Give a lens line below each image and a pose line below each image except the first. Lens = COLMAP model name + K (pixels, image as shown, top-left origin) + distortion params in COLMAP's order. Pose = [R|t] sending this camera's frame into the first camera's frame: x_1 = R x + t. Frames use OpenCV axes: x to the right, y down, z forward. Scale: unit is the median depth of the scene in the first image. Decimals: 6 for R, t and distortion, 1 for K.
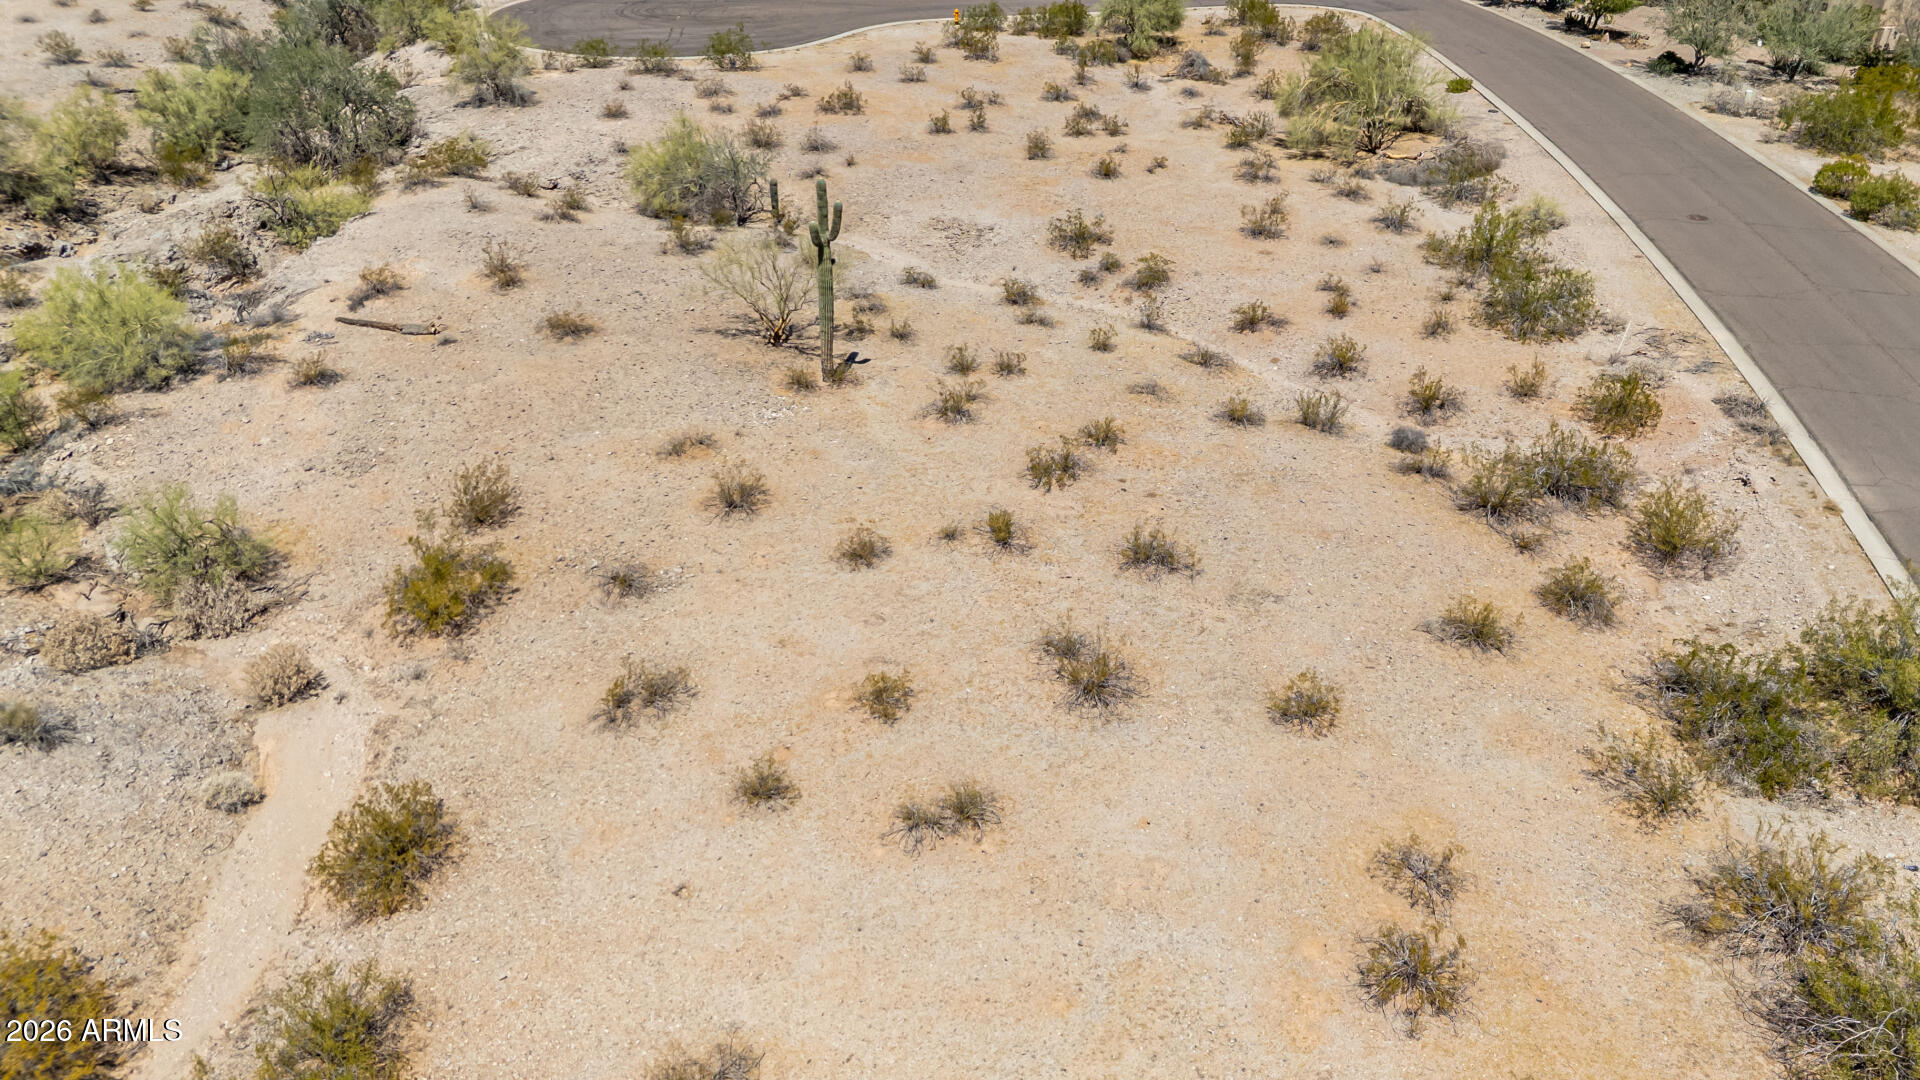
lens RADIAL K [[1401.8, 0, 967.1], [0, 1401.8, 553.9], [0, 0, 1]] dist [0.085299, -0.086573]
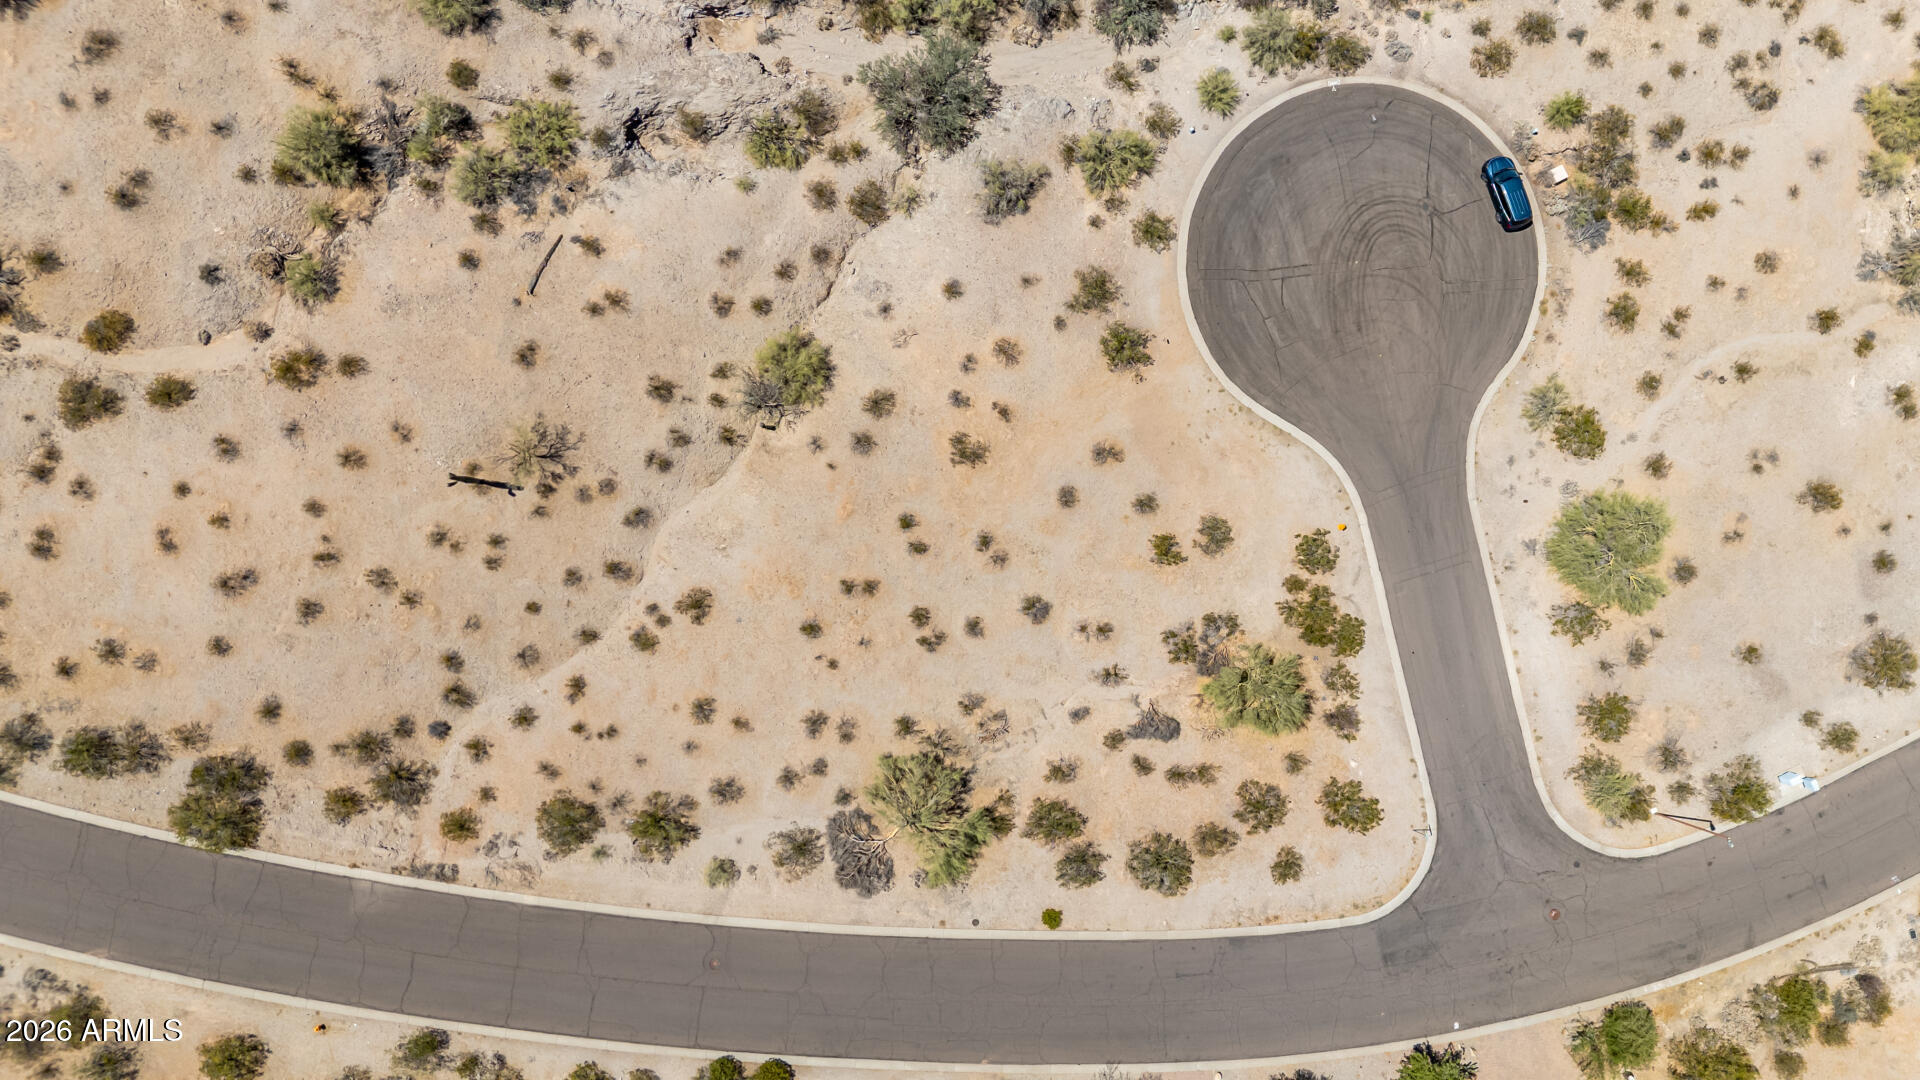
lens RADIAL K [[1401.8, 0, 967.1], [0, 1401.8, 553.9], [0, 0, 1]] dist [0.085299, -0.086573]
pose [[0.010251, 0.999705, -0.022008, 0.070573], [-0.552016, 0.024009, 0.833488, -2.329366], [0.833770, 0.003605, 0.552100, 0.385627]]
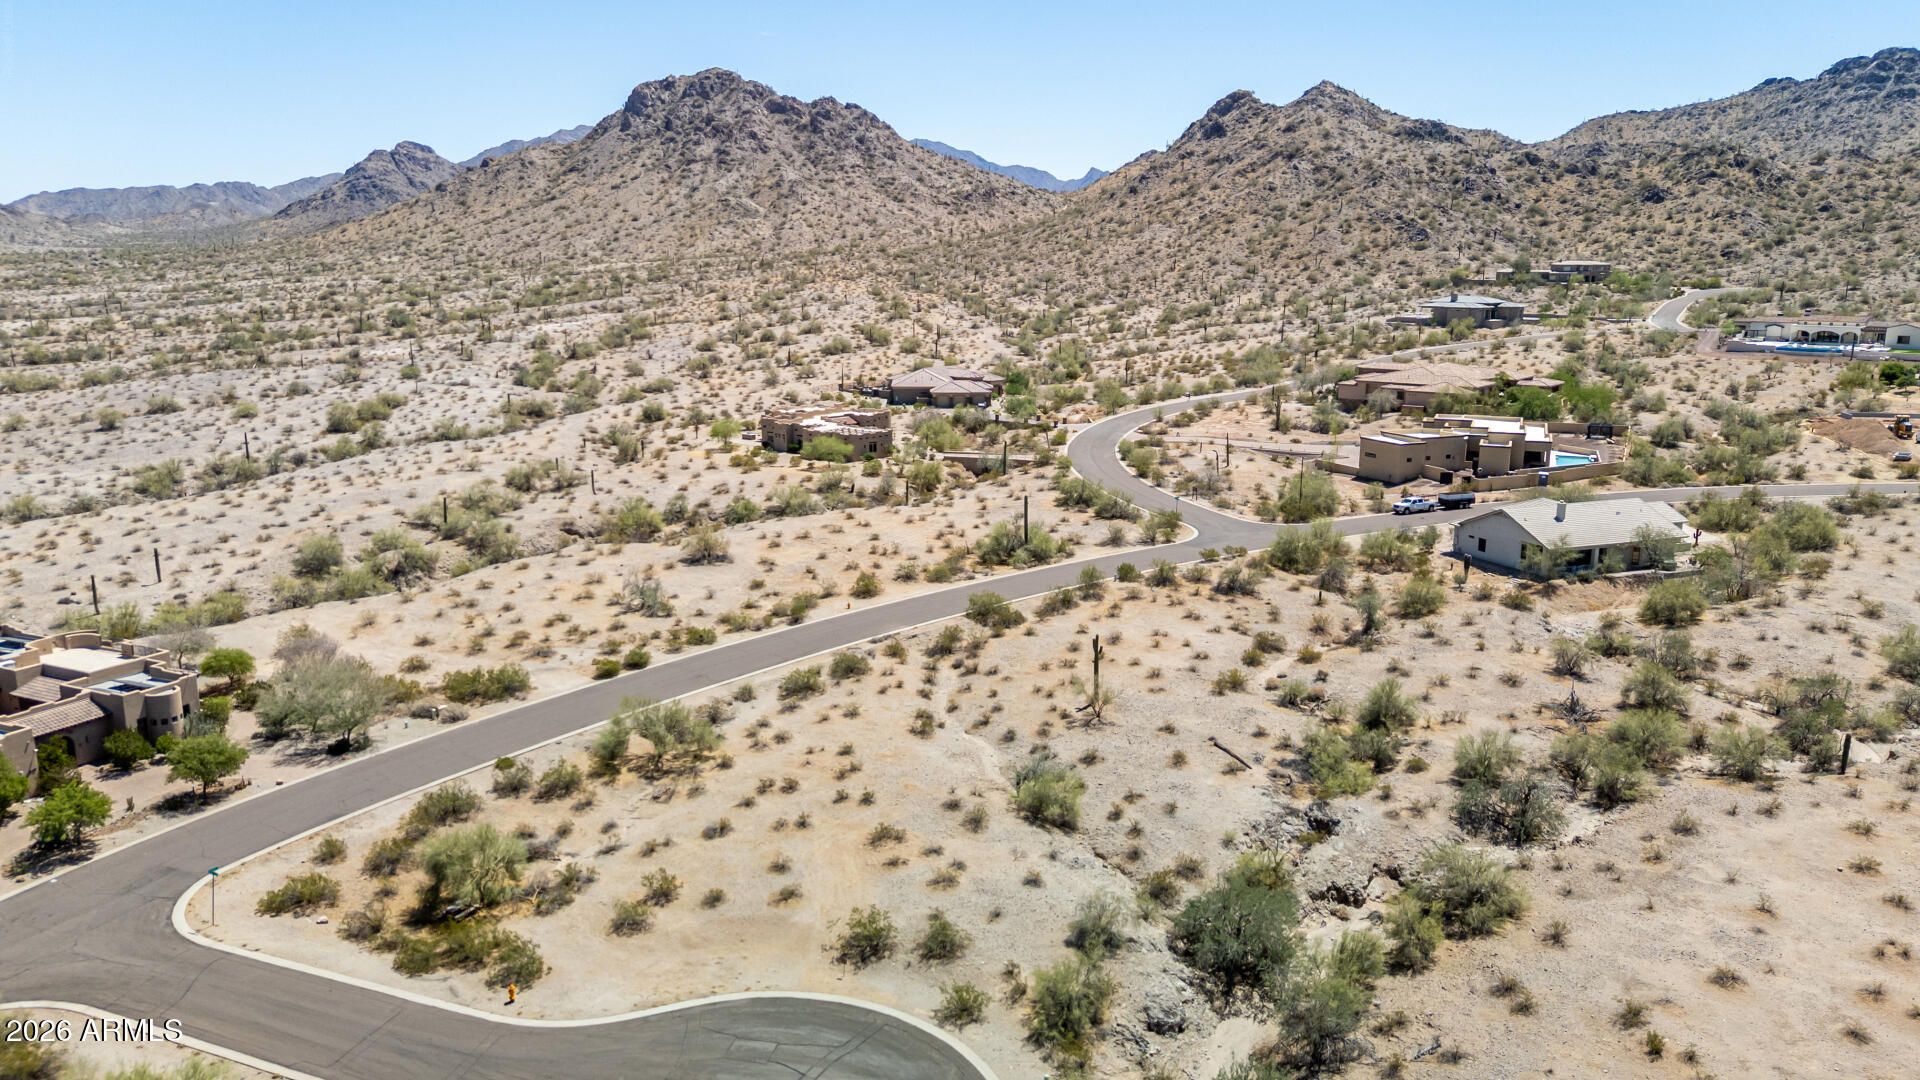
lens RADIAL K [[1400.2, 0, 967.8], [0, 1400.2, 562.3], [0, 0, 1]] dist [0.082287, -0.096389]
pose [[-0.827283, -0.148702, 0.541747, -1.346394], [0.276498, 0.731670, 0.623064, -2.119356], [-0.489031, 0.665242, -0.564182, 2.467244]]
